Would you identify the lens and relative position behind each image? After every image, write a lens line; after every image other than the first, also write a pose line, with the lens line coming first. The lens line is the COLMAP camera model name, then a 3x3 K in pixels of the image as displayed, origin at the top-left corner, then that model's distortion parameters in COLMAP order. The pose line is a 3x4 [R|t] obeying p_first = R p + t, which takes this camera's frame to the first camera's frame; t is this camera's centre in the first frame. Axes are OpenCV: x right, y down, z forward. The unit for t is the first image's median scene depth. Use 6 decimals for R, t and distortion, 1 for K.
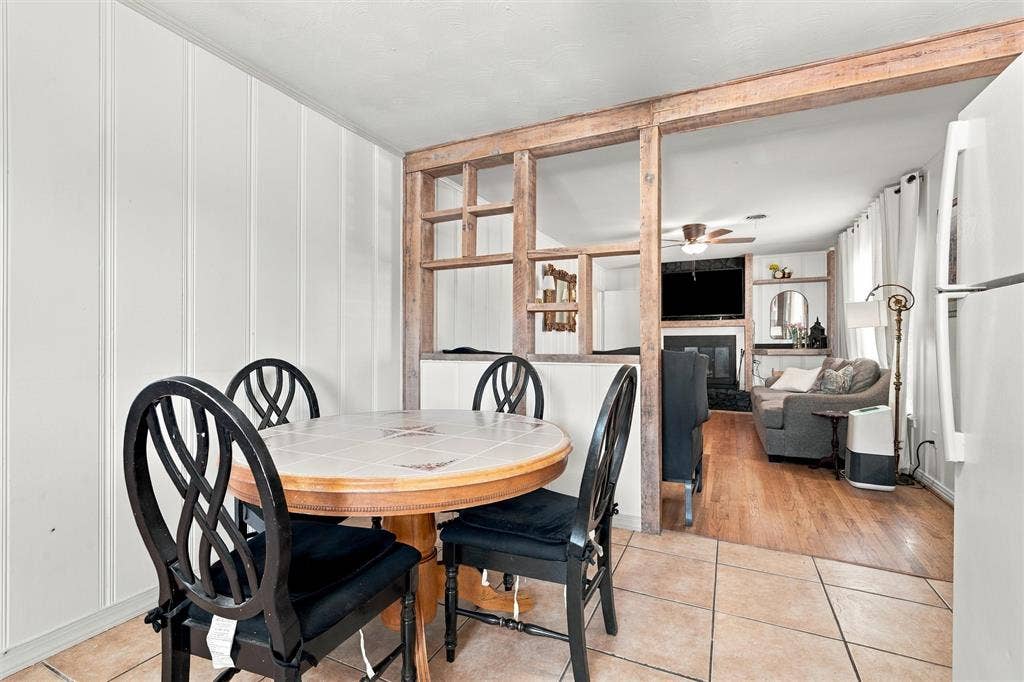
lens RADIAL K [[456.1, 0, 512.0], [0, 456.1, 341.0], [0, 0, 1]] dist [0.002251, 0.000353]
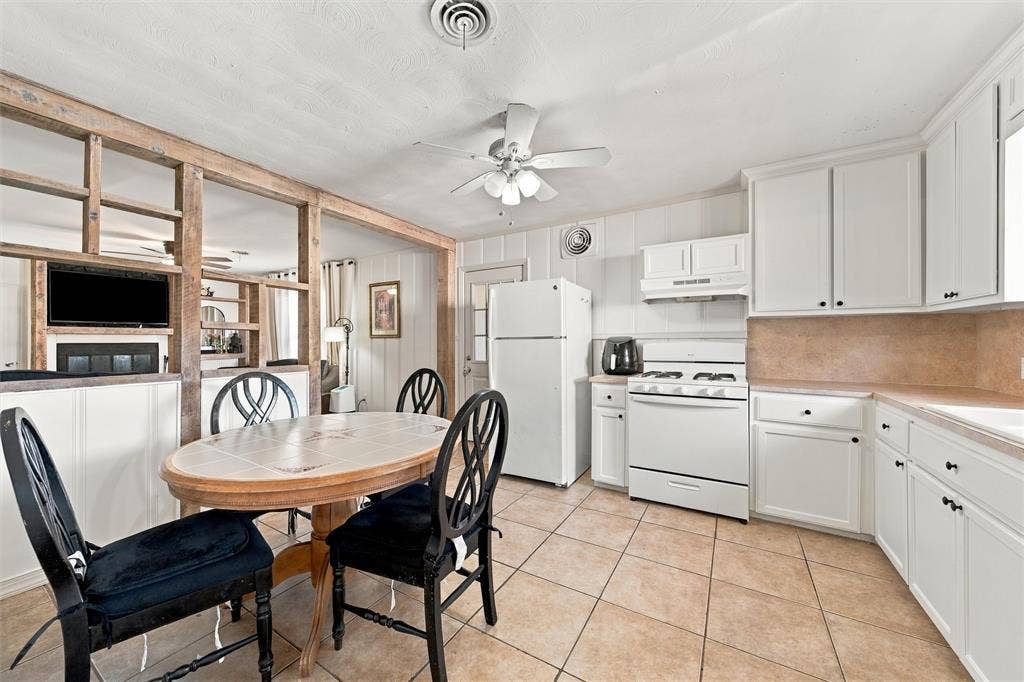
lens RADIAL K [[379.8, 0, 512.0], [0, 379.8, 341.0], [0, 0, 1]] dist [-0.001148, -0.000147]
pose [[0.090519, 0.004999, 0.995882, -0.628460], [0.002039, 0.999984, -0.005204, -0.021538], [-0.995893, 0.002502, 0.090507, 0.194349]]
